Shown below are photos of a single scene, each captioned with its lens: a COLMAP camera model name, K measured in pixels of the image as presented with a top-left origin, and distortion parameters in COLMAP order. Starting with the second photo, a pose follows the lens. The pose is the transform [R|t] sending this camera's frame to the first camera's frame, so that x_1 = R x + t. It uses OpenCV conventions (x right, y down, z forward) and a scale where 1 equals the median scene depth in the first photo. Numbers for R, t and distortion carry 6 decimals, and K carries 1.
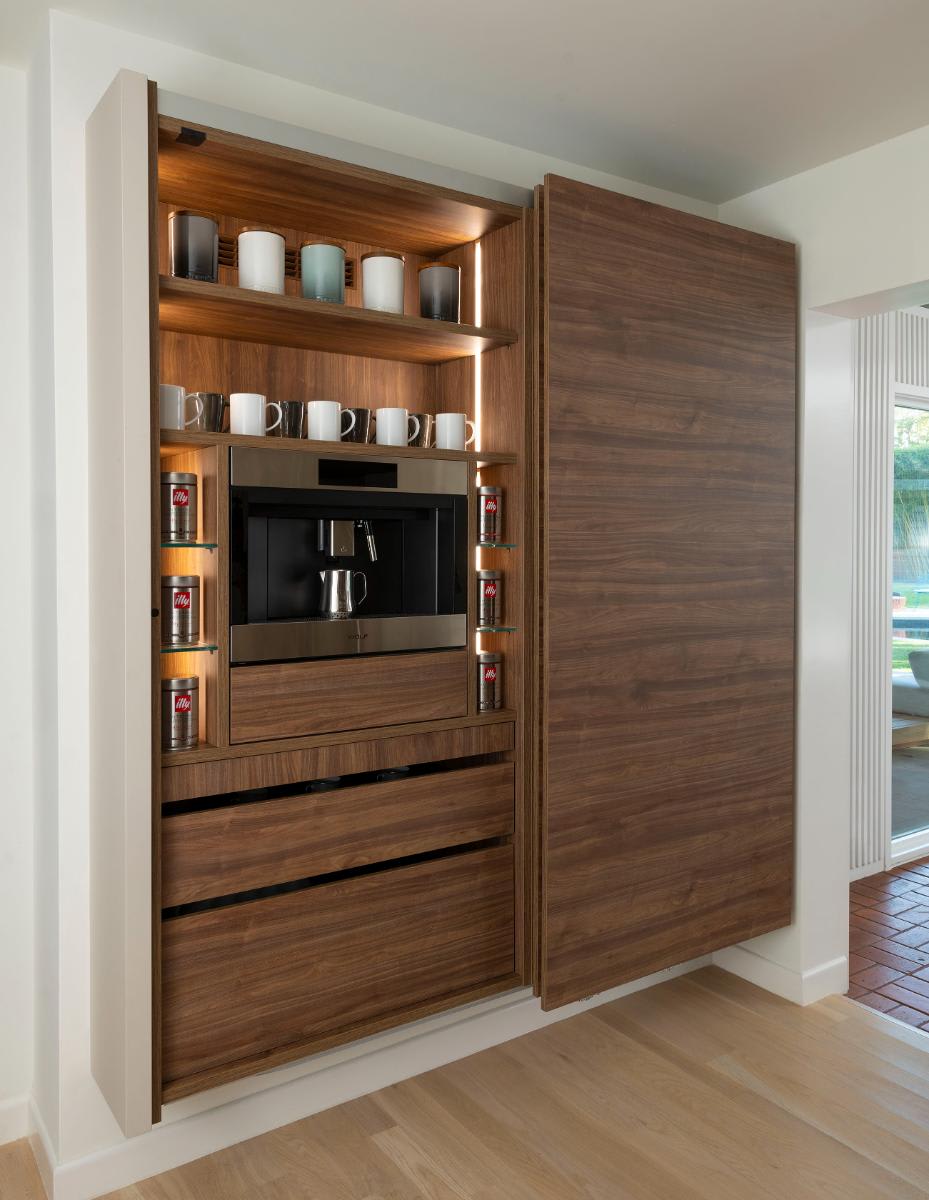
lens RADIAL K [[924.0, 0, 470.0], [0, 924.0, 566.0], [0, 0, 1]] dist [0.031310, -0.043469]
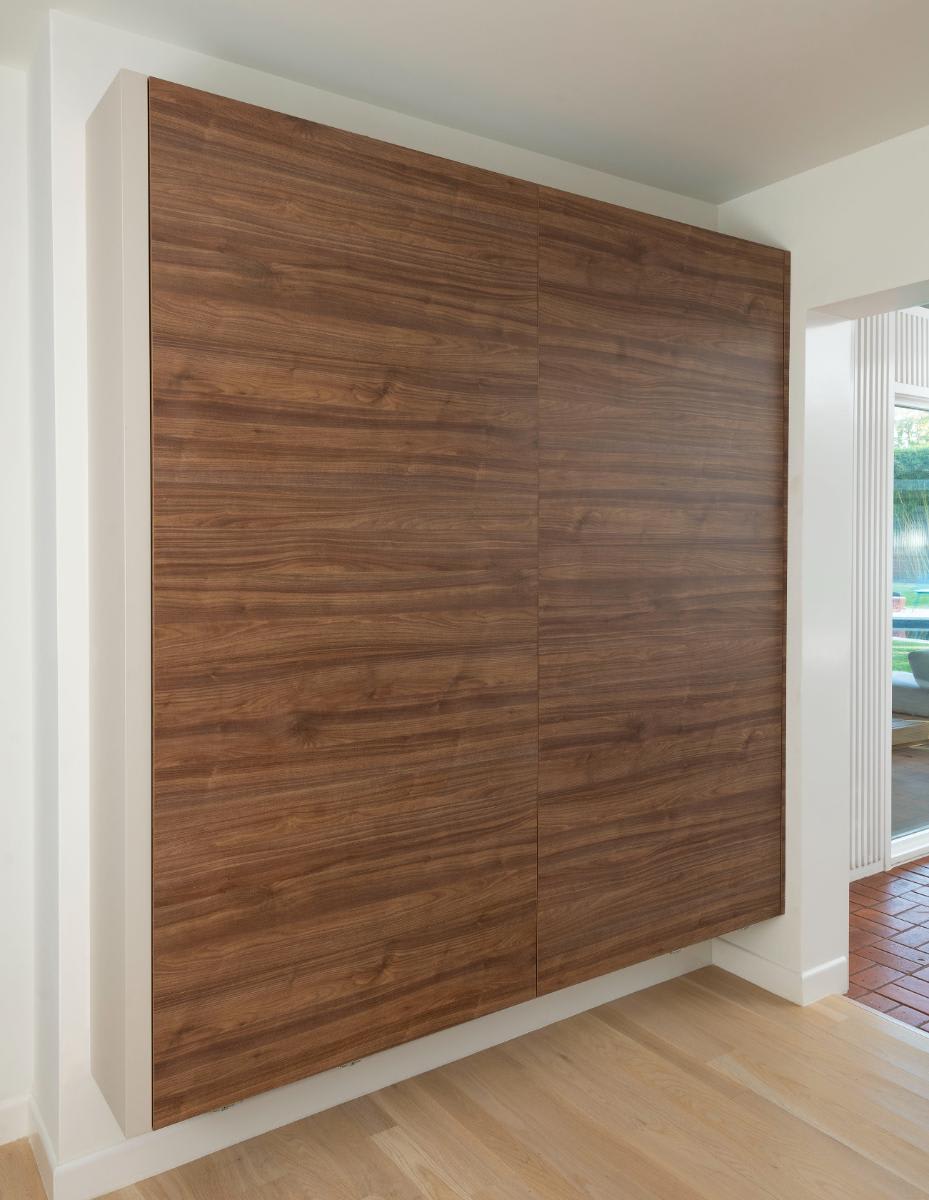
lens RADIAL K [[924.0, 0, 470.0], [0, 924.0, 566.0], [0, 0, 1]] dist [0.031310, -0.043469]
pose [[1.000000, -0.000789, 0.000249, 0.324795], [0.000789, 1.000000, 0.000211, -0.004099], [-0.000249, -0.000211, 1.000000, 0.185610]]
